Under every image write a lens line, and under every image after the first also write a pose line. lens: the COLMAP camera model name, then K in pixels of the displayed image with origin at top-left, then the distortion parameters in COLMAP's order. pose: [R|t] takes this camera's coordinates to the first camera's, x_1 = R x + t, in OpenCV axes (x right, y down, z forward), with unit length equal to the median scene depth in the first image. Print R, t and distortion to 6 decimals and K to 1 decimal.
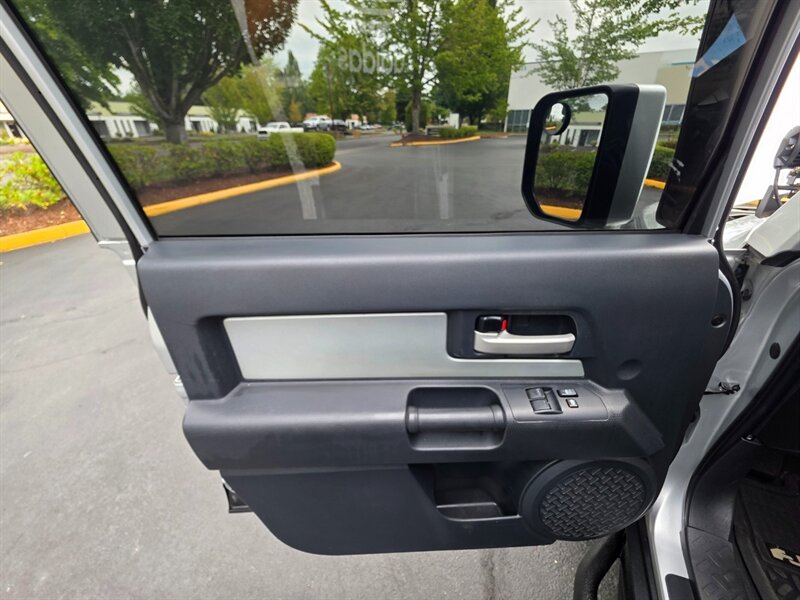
lens RADIAL K [[319.7, 0, 401.0], [0, 319.7, 299.7], [0, 0, 1]] dist [0.000135, -0.000119]
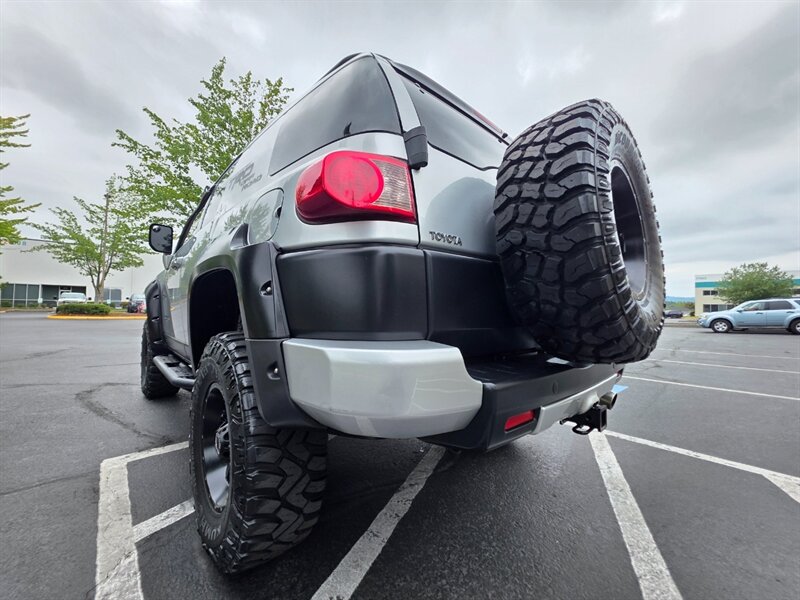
lens RADIAL K [[317.0, 0, 400.0], [0, 317.0, 300.0], [0, 0, 1]] dist [0.001170, -0.000027]
pose [[0.371176, 0.046100, 0.927417, -0.045699], [0.426178, 0.878901, -0.214255, 0.062058], [-0.824985, 0.474771, 0.306581, -0.070205]]
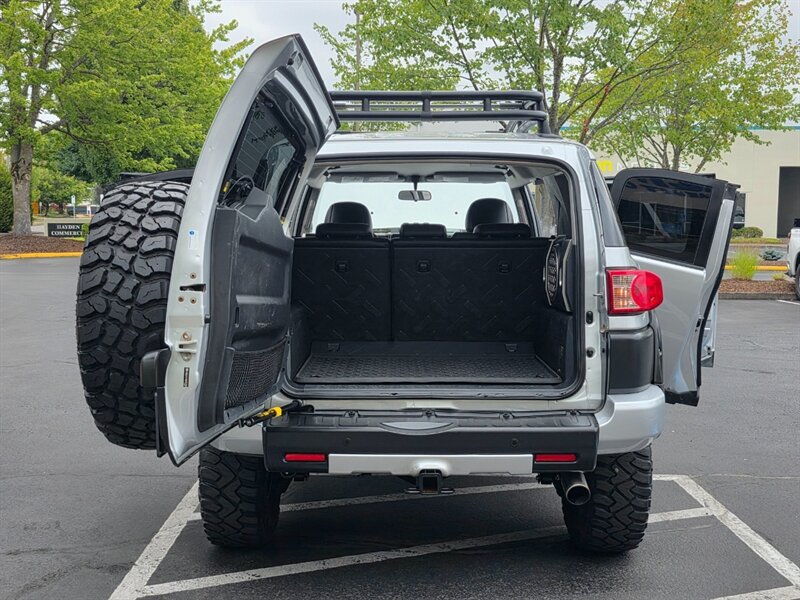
lens RADIAL K [[943.0, 0, 410.7], [0, 943.0, 294.5], [0, 0, 1]] dist [0.103057, -0.224056]
pose [[0.895709, -0.014273, 0.444412, -0.055746], [0.195140, 0.910706, -0.364053, 0.097778], [-0.399533, 0.412808, 0.818513, -0.177744]]
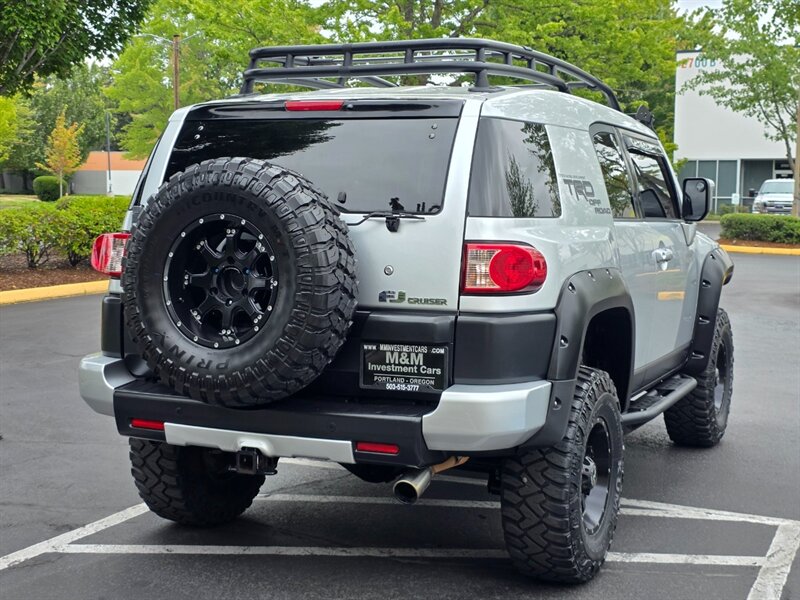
lens RADIAL K [[1175.5, 0, 419.7], [0, 1175.5, 299.0], [0, 0, 1]] dist [0.201457, -0.691318]
pose [[0.999049, 0.022197, 0.037535, 0.013646], [-0.005426, 0.917335, -0.398080, 0.114659], [-0.043268, 0.397498, 0.916583, -0.209254]]
